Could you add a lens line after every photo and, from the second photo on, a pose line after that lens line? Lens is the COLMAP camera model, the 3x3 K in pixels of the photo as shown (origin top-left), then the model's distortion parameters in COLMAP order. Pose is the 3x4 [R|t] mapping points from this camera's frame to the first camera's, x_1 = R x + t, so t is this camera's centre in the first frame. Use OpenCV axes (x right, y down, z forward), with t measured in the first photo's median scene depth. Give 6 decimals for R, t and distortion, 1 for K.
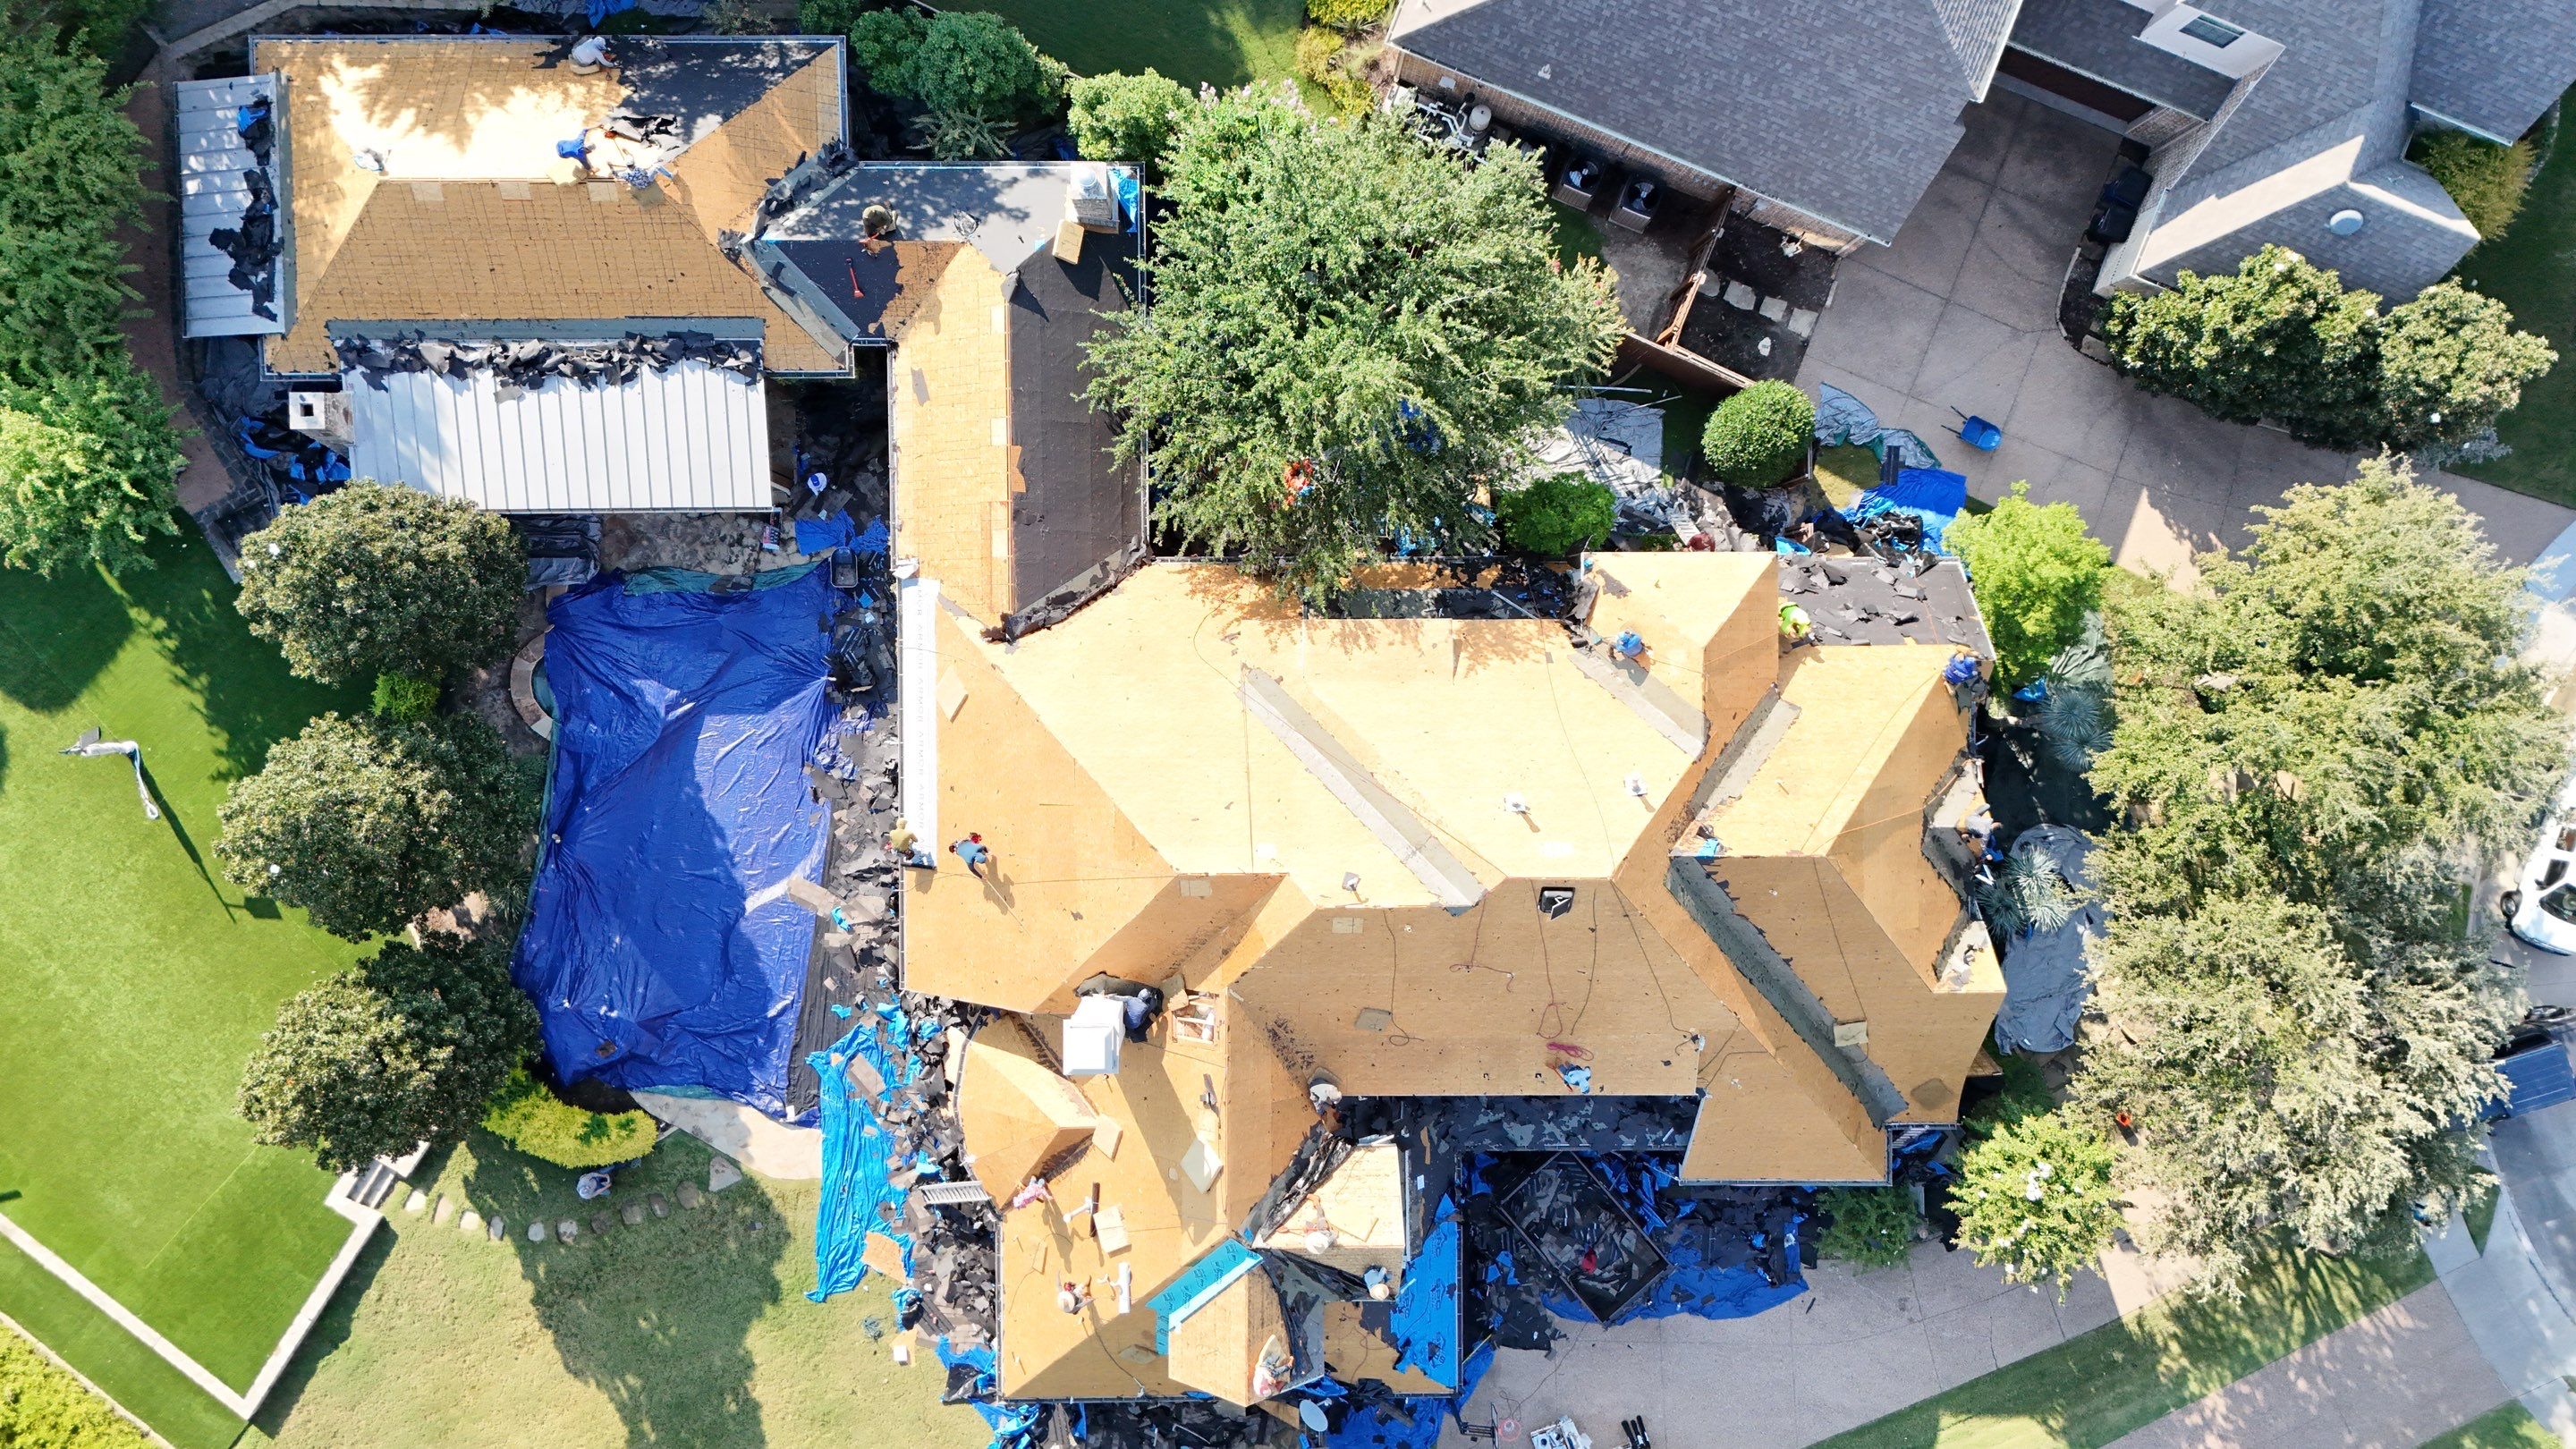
lens RADIAL K [[1908.0, 0, 1297.4], [0, 1908.0, 726.1], [0, 0, 1]] dist [0.056354, -0.048703]
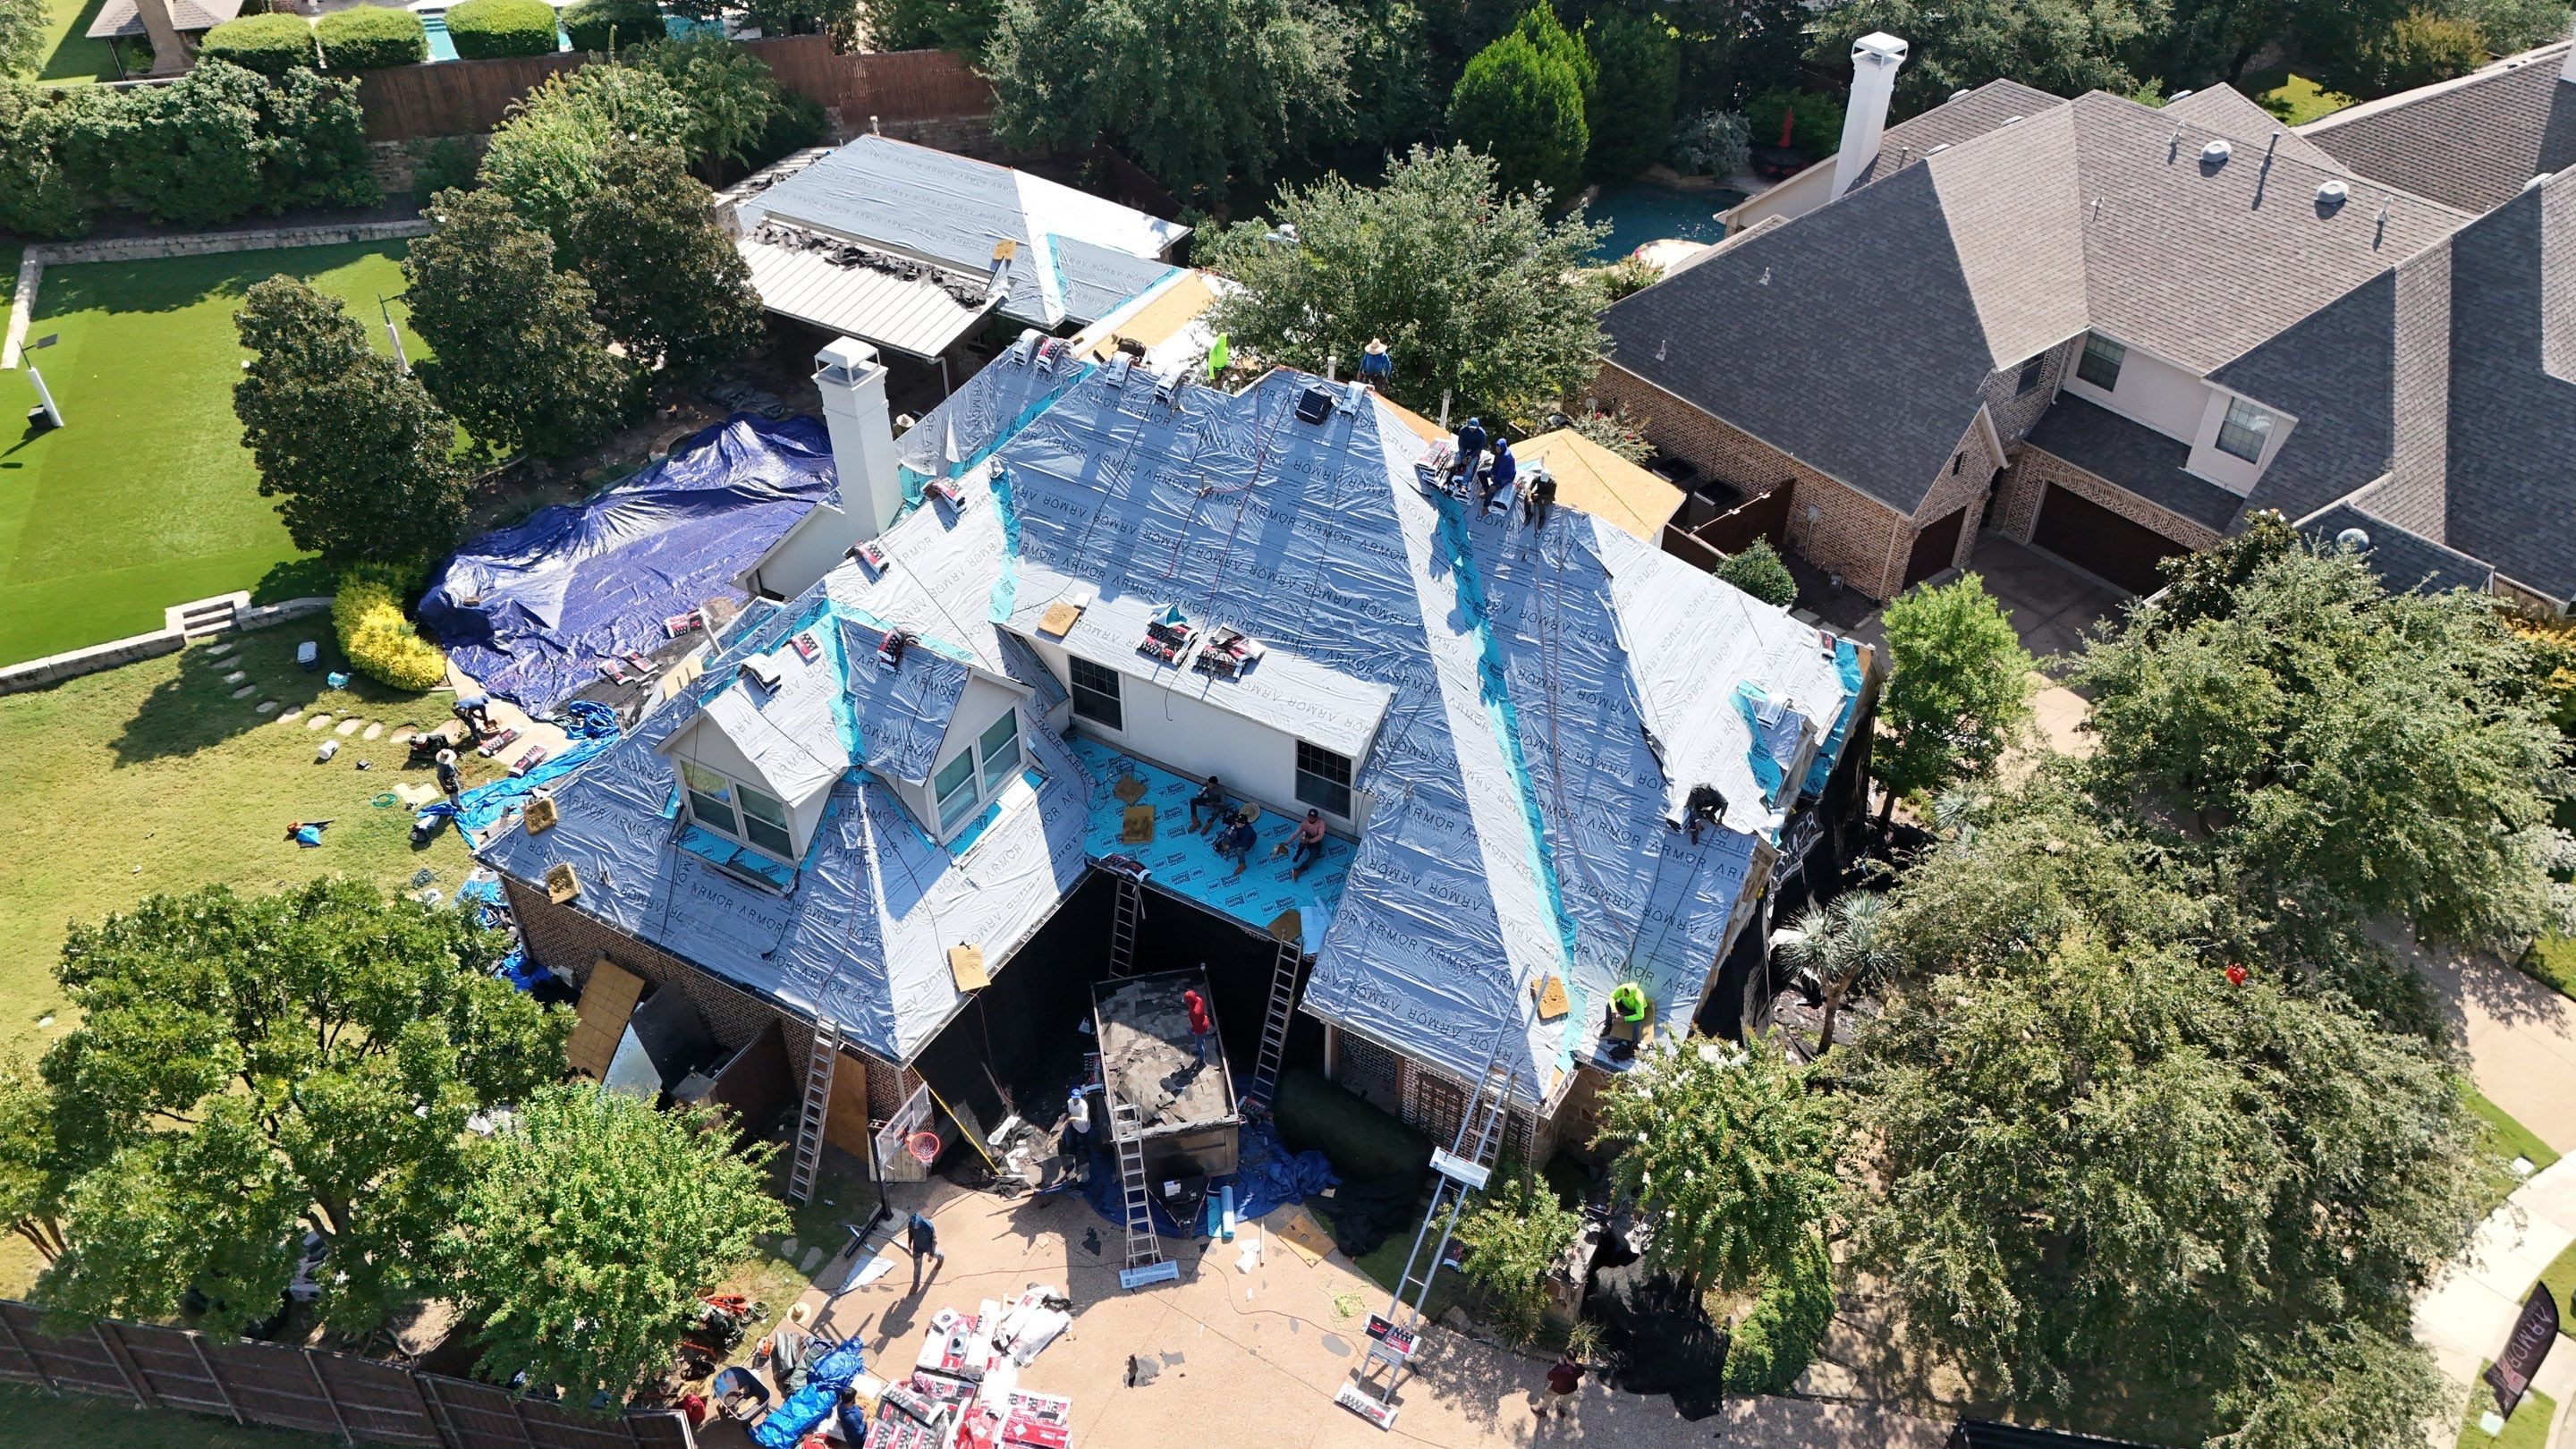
lens RADIAL K [[1908.0, 0, 1285.7], [0, 1908.0, 715.3], [0, 0, 1]] dist [0.056354, -0.048703]
pose [[0.861522, 0.300396, -0.409319, 0.470717], [-0.507705, 0.515875, -0.690006, 0.707865], [0.003882, 0.802269, 0.596951, 0.442064]]
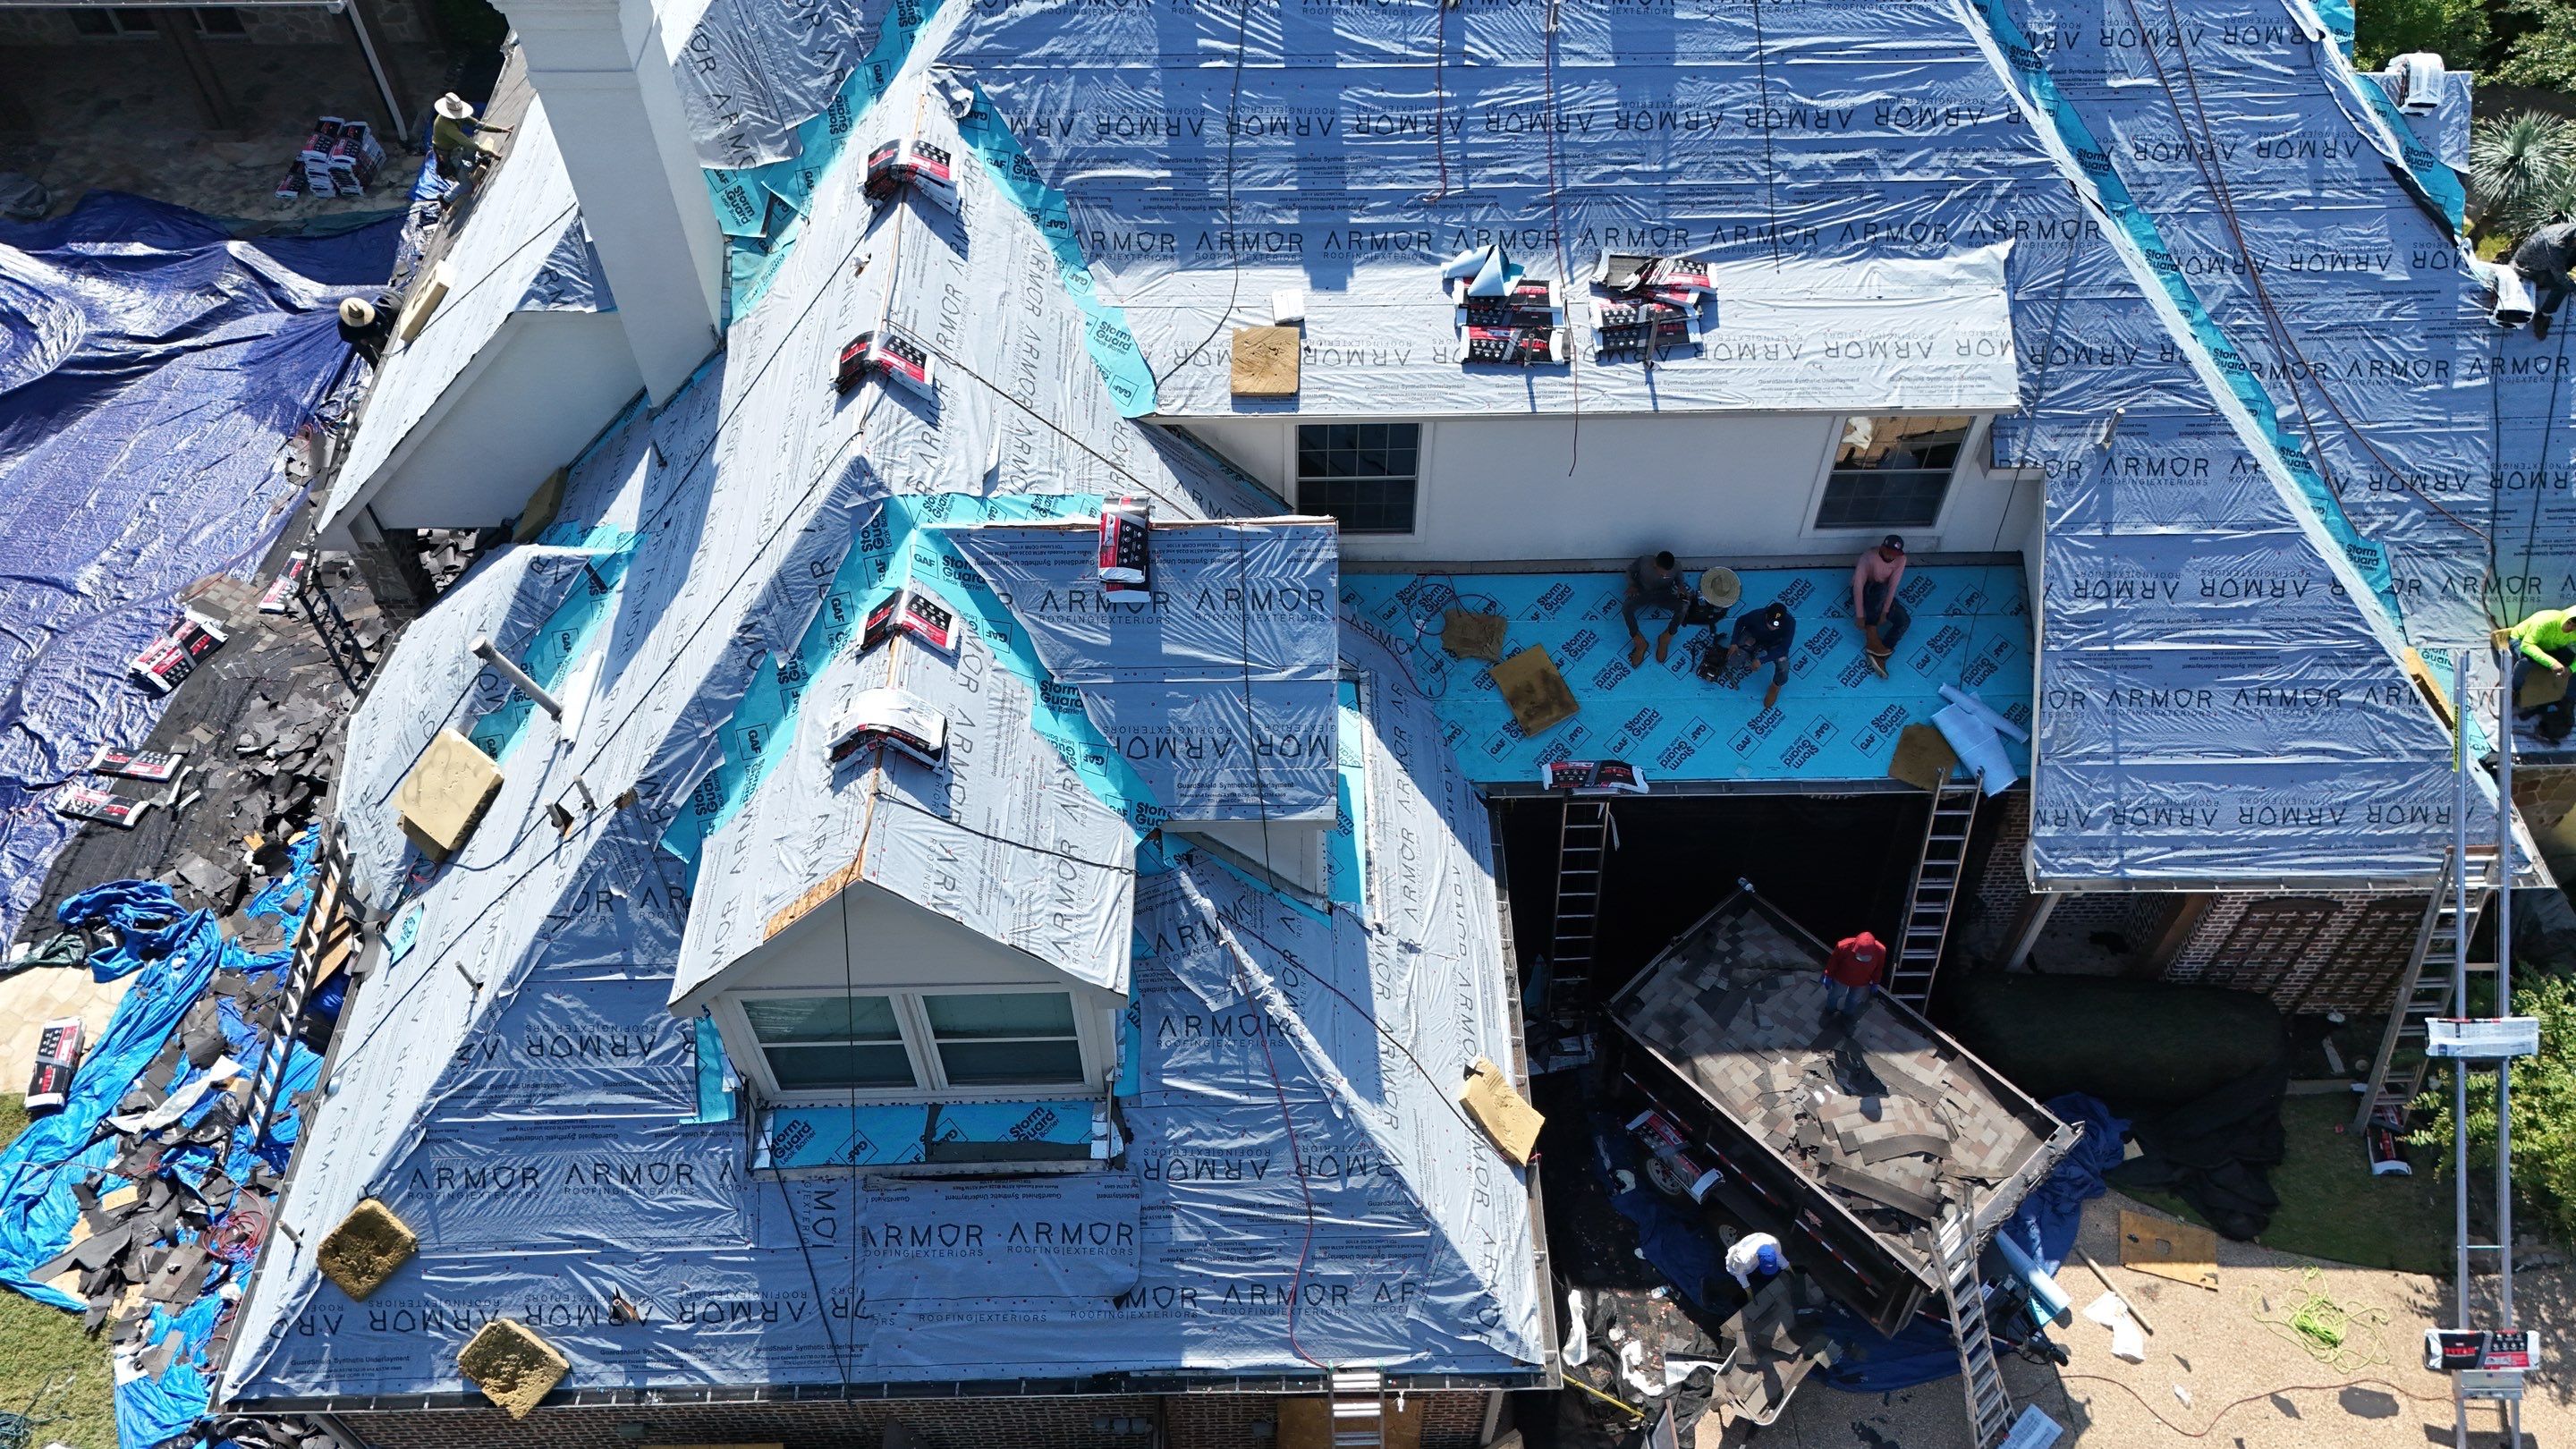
lens RADIAL K [[1908.0, 0, 1289.1], [0, 1908.0, 727.1], [0, 0, 1]] dist [0.056354, -0.048703]
pose [[0.999670, -0.022539, -0.012286, 0.042918], [0.009254, 0.762862, -0.646495, 0.476516], [0.023944, 0.646168, 0.762820, 0.651643]]
